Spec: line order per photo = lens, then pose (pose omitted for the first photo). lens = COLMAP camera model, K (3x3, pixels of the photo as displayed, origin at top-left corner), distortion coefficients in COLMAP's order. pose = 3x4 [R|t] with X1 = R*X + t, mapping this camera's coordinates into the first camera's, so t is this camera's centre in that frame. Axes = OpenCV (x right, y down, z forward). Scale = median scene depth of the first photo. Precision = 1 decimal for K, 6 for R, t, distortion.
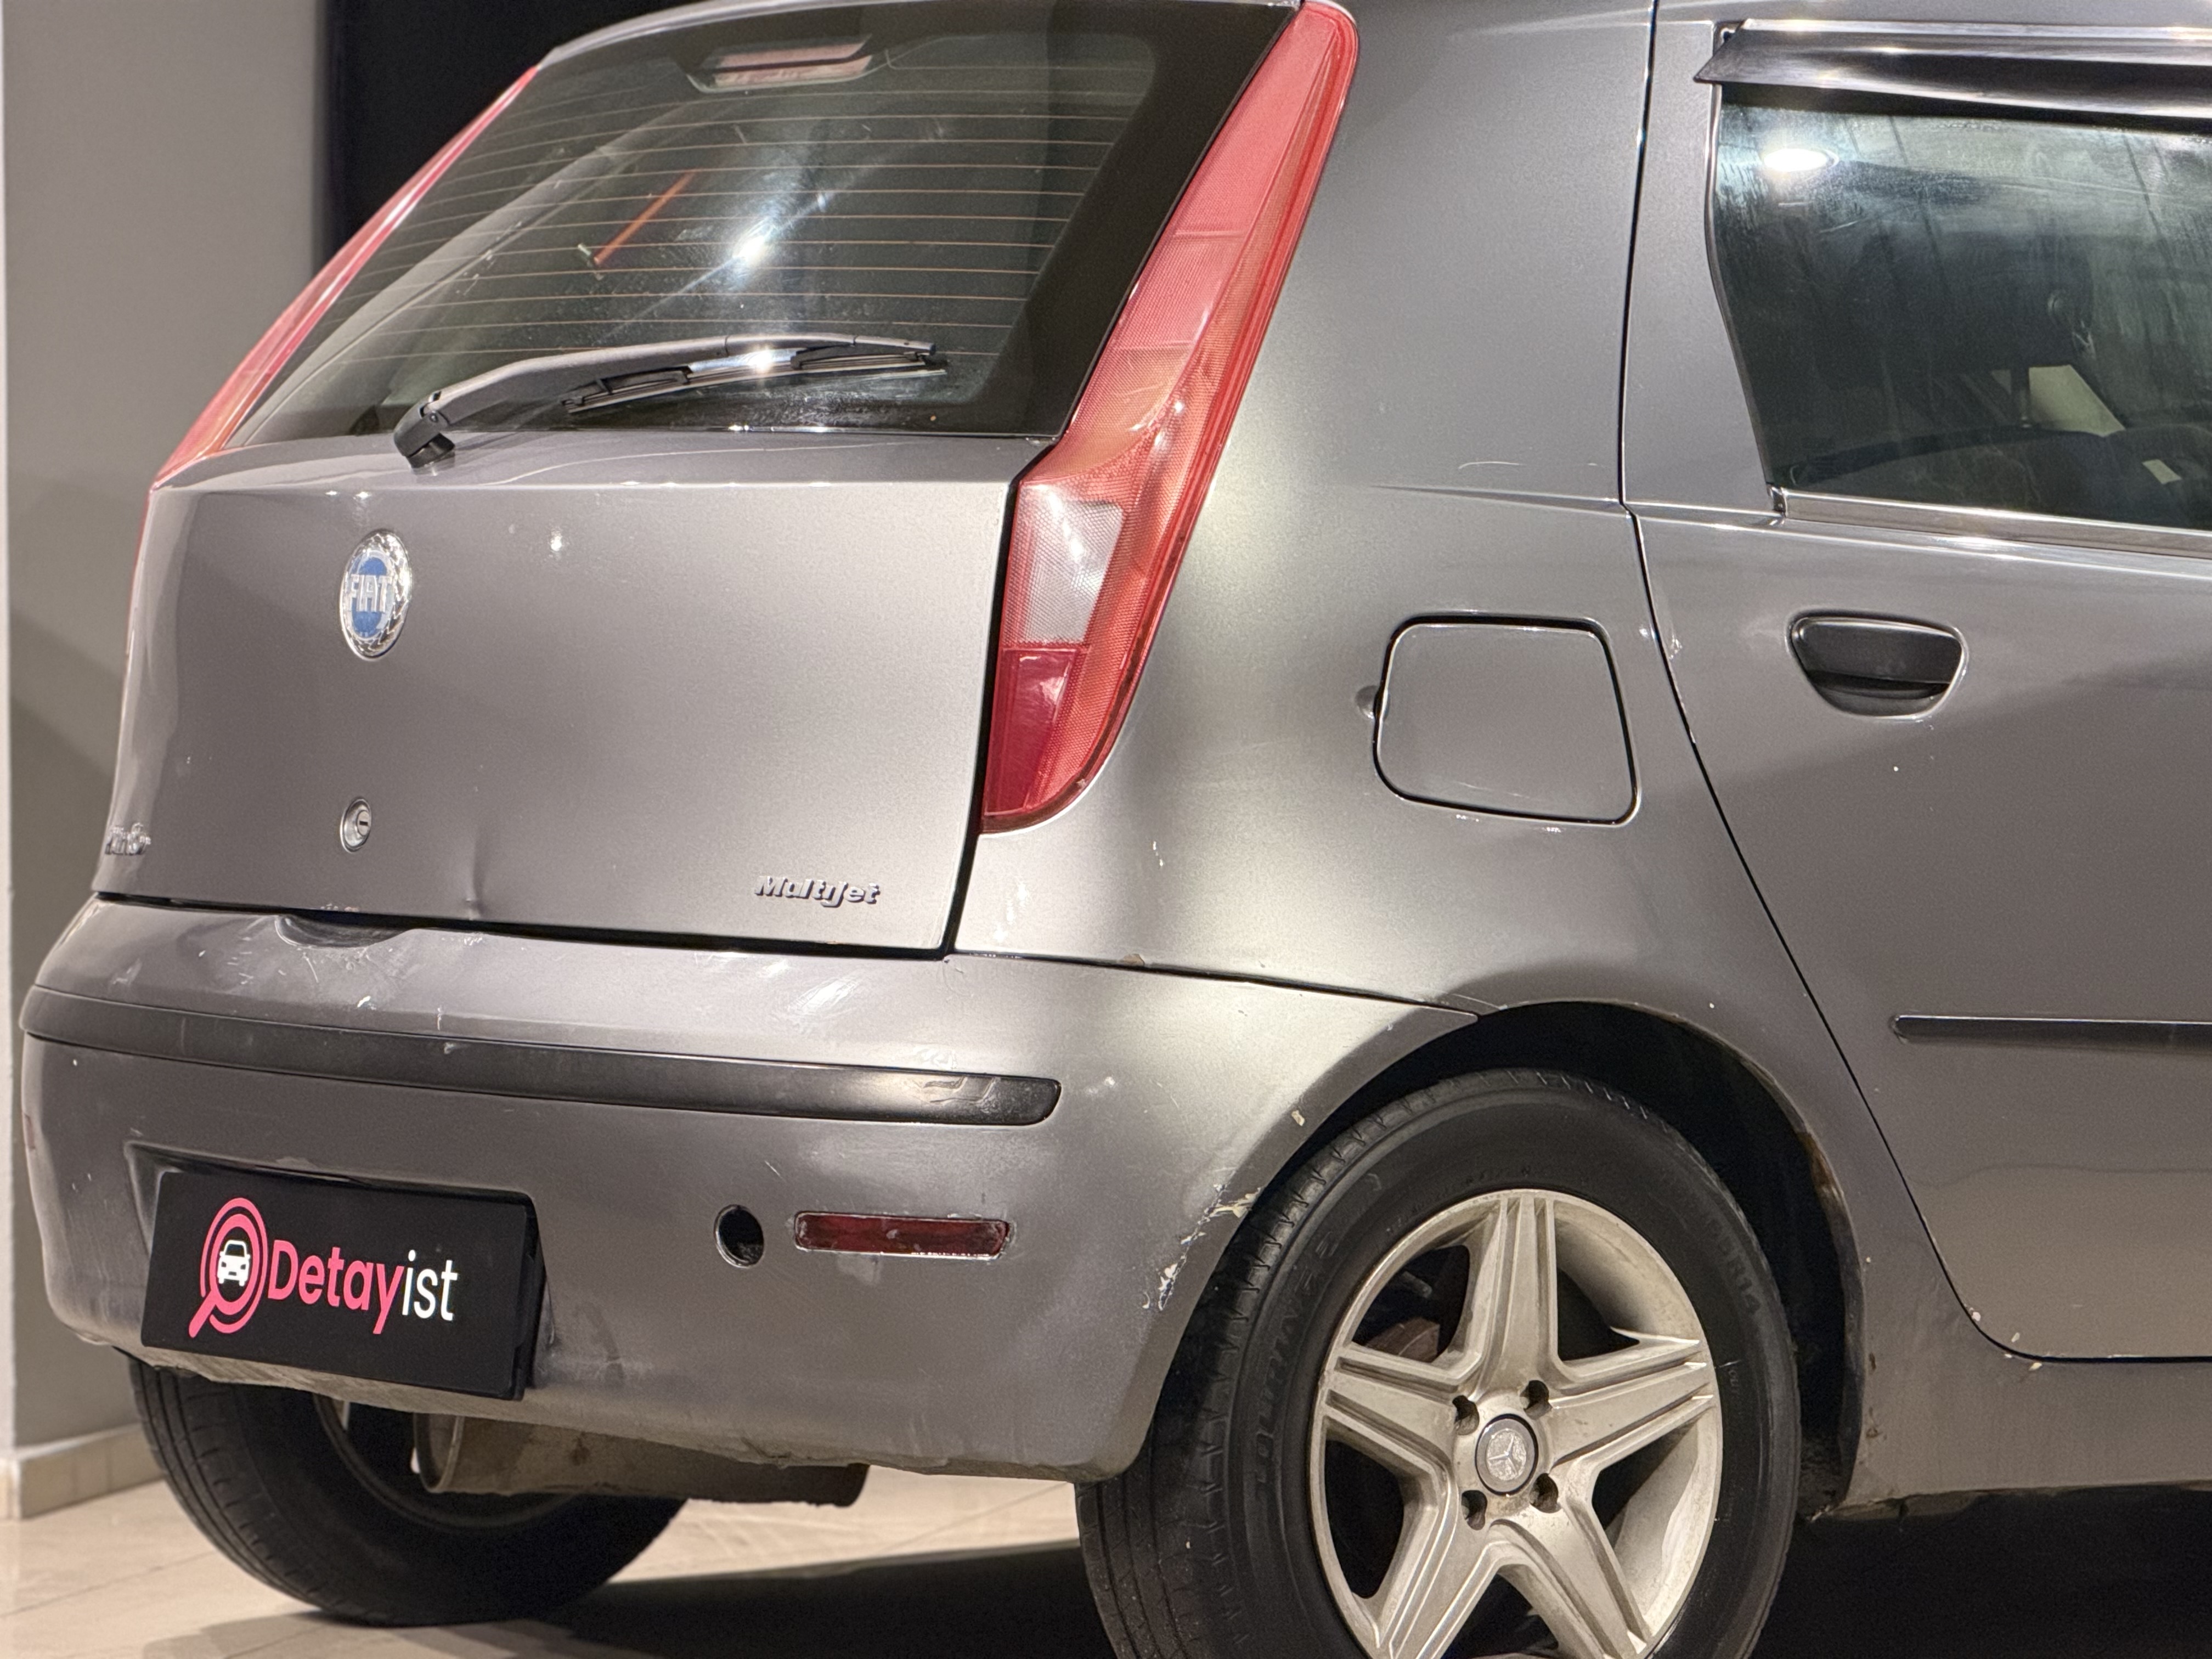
lens RADIAL K [[8060.3, 0, 997.2], [0, 8060.3, 757.2], [0, 0, 1]] dist [0.435253, 0.000000]
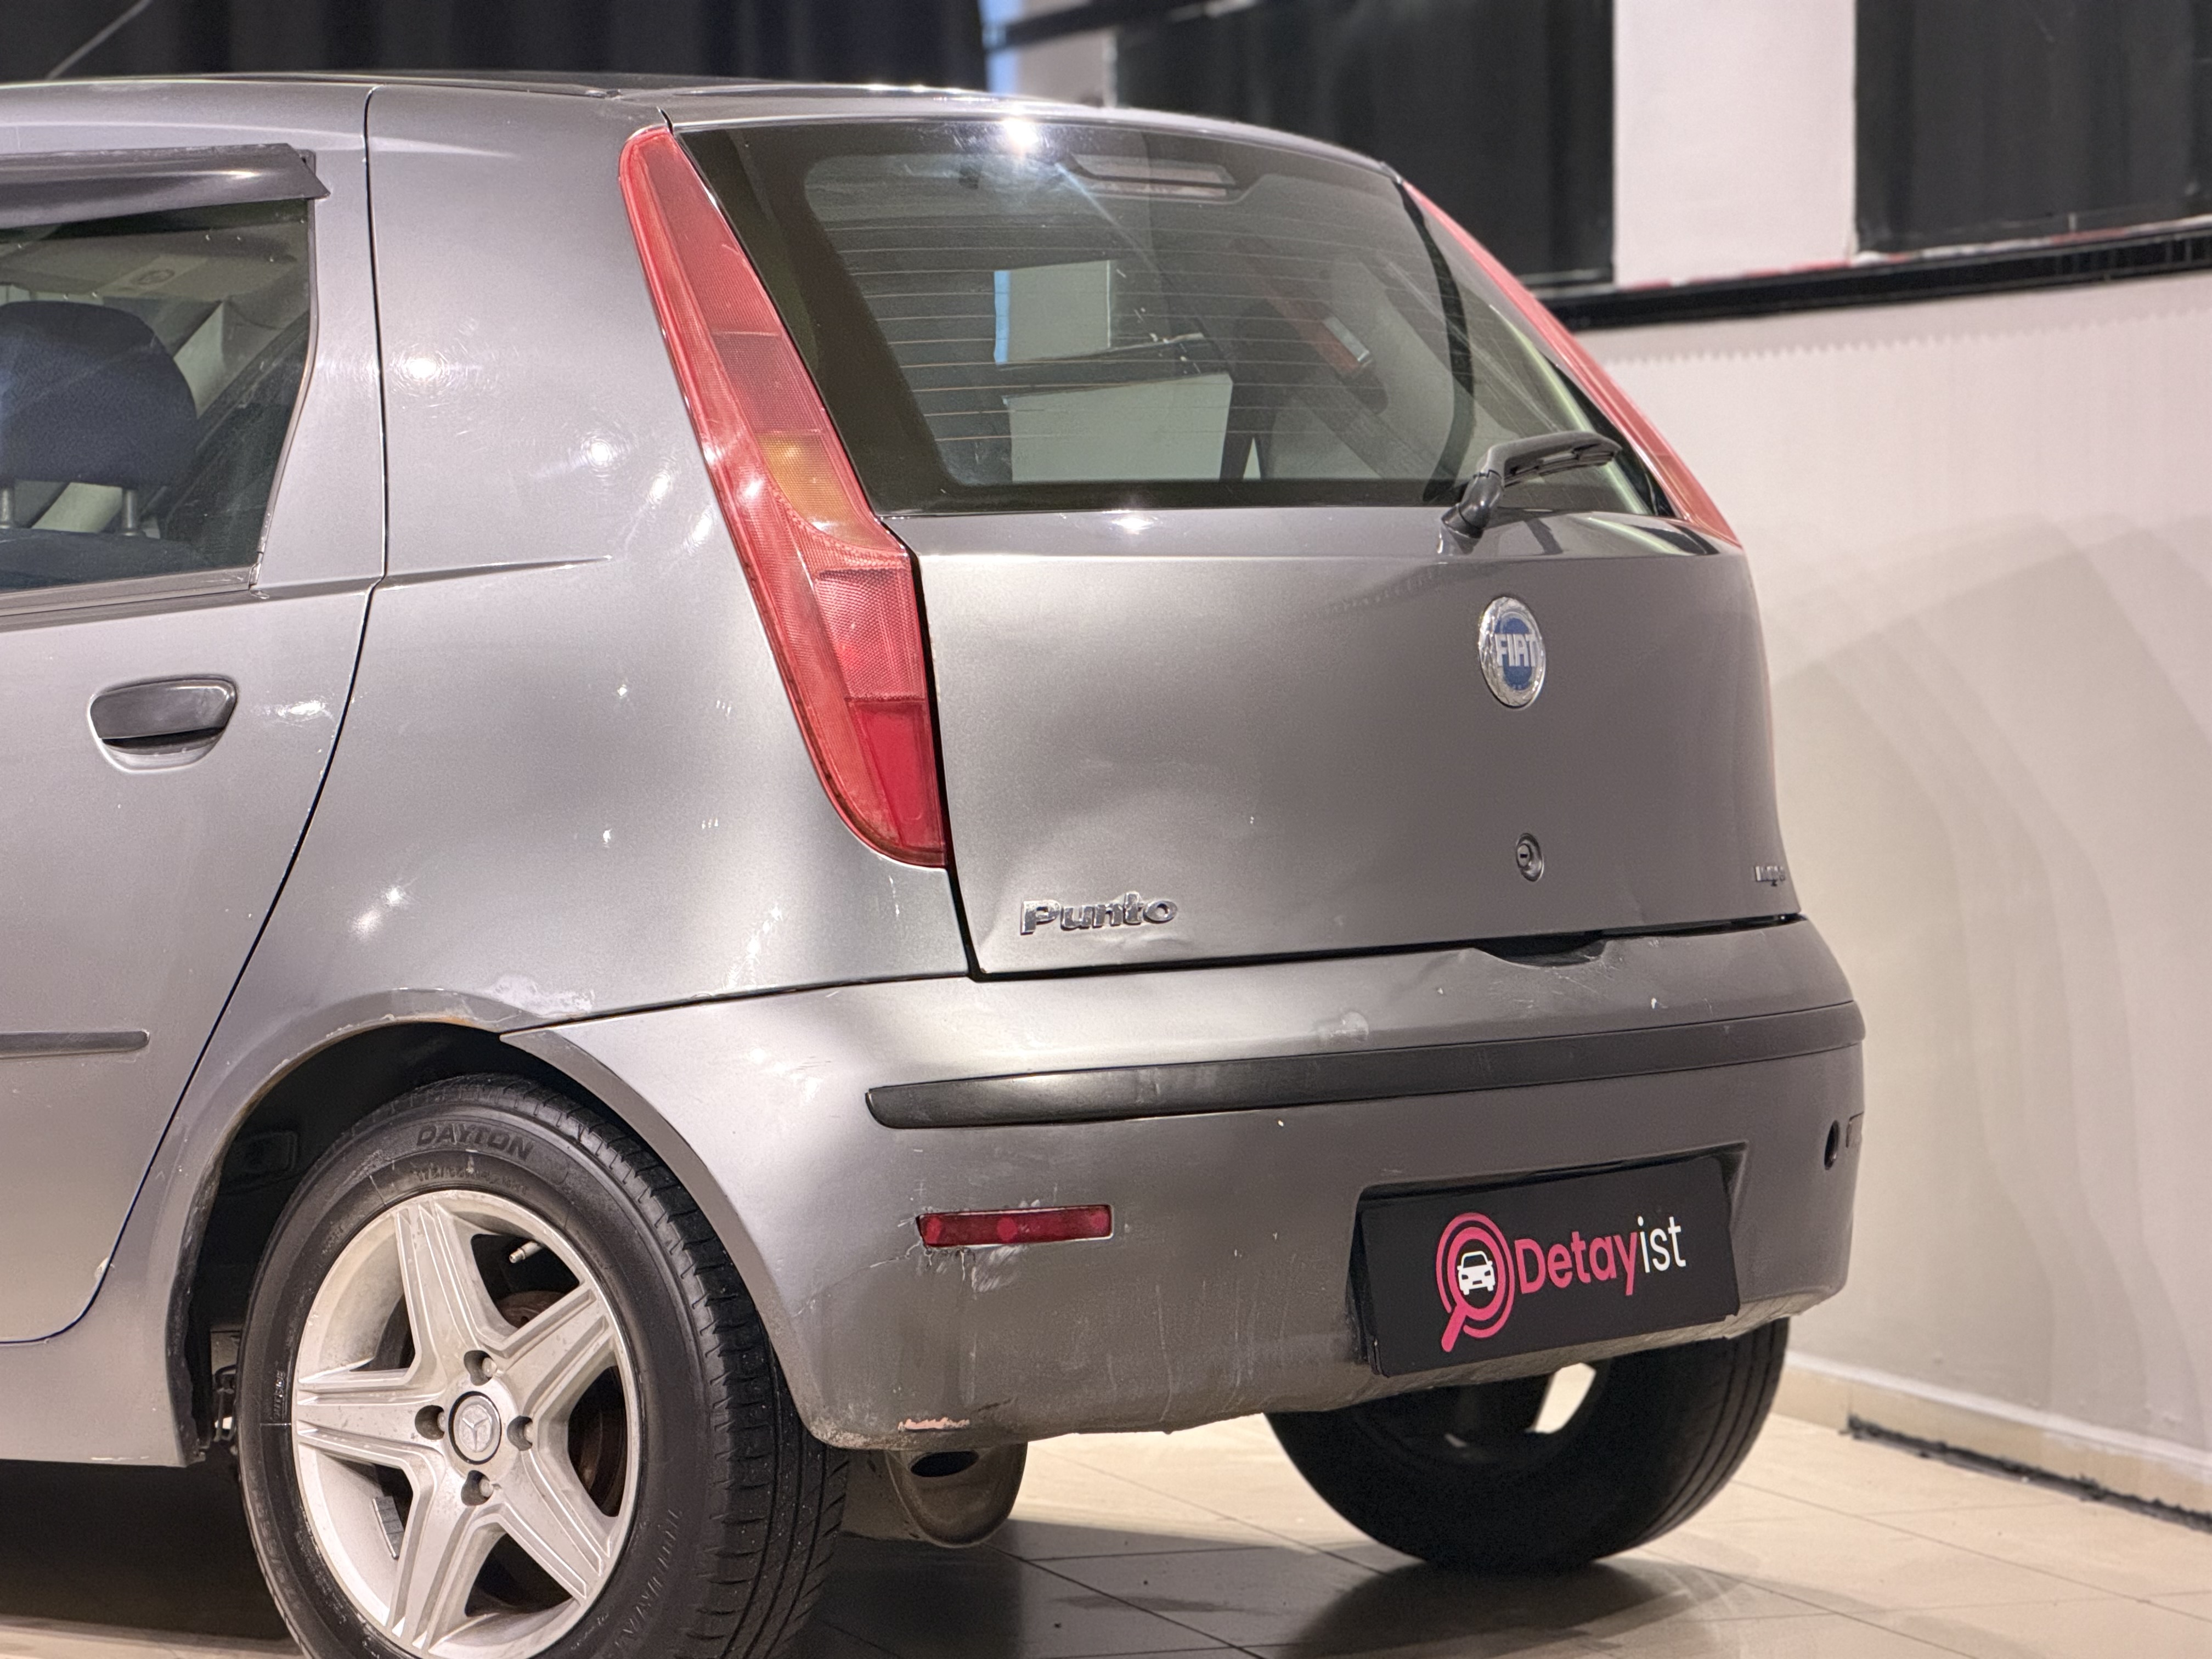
lens RADIAL K [[6923.4, 0, 1111.4], [0, 6923.4, 833.4], [0, 0, 1]] dist [0.627223, 0.000000]
pose [[-0.296068, -0.027204, 0.954779, -0.980097], [0.038154, 0.998460, 0.040279, -0.035838], [-0.954405, 0.048354, -0.294574, 1.340299]]
